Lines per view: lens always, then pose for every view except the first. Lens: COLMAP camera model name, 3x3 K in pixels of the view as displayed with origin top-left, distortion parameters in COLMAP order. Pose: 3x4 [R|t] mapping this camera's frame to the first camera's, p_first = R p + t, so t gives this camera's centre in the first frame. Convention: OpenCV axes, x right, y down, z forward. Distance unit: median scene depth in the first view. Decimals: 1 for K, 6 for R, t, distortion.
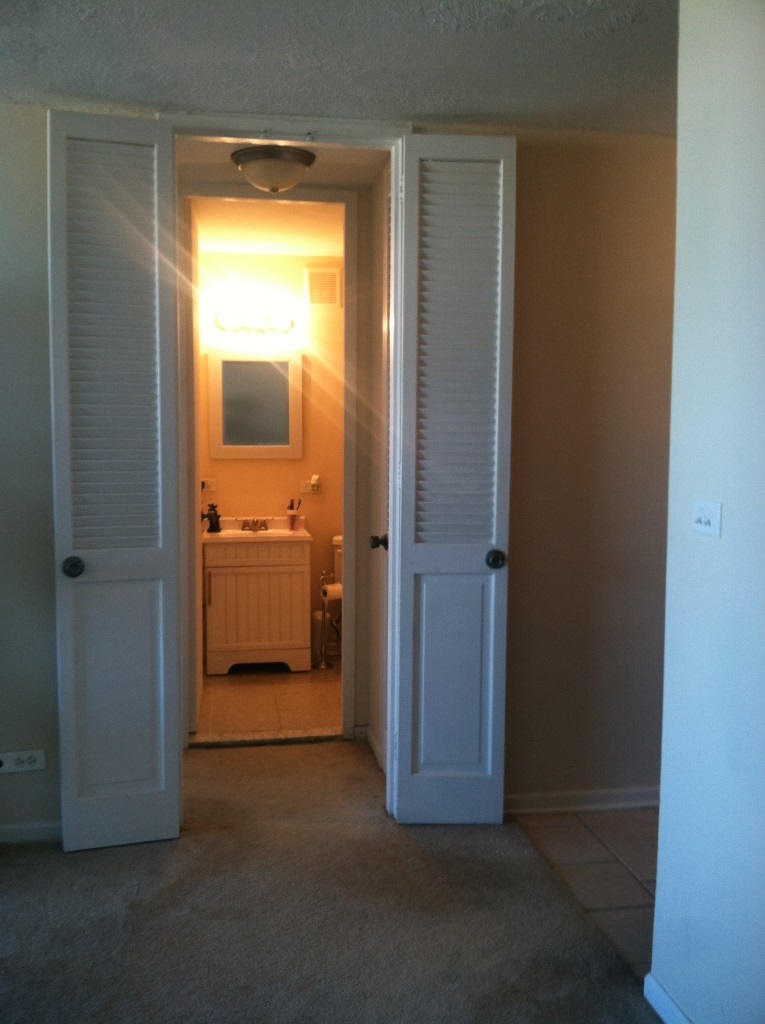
lens RADIAL K [[1038.8, 0, 382.5], [0, 1038.8, 512.0], [0, 0, 1]] dist [0.111358, -0.311895]
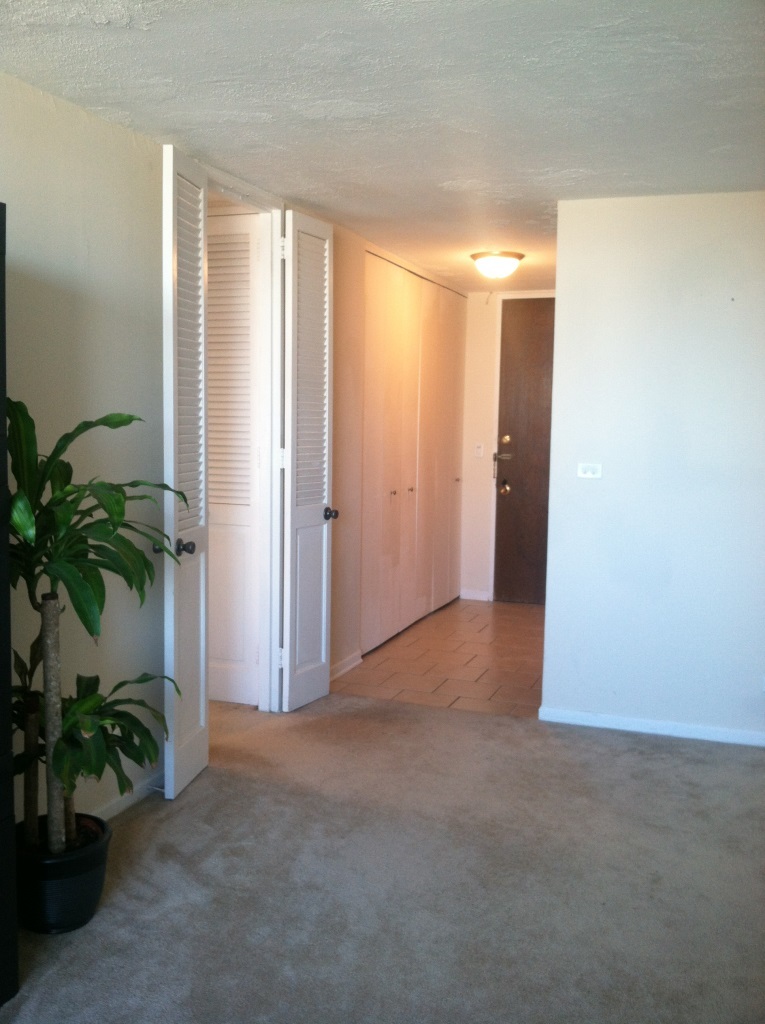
lens RADIAL K [[1038.8, 0, 382.5], [0, 1038.8, 512.0], [0, 0, 1]] dist [0.111358, -0.311895]
pose [[0.462980, -0.083691, 0.882409, -0.917238], [0.064379, 0.996078, 0.060694, -0.032192], [-0.884028, 0.028708, 0.466552, 0.204336]]
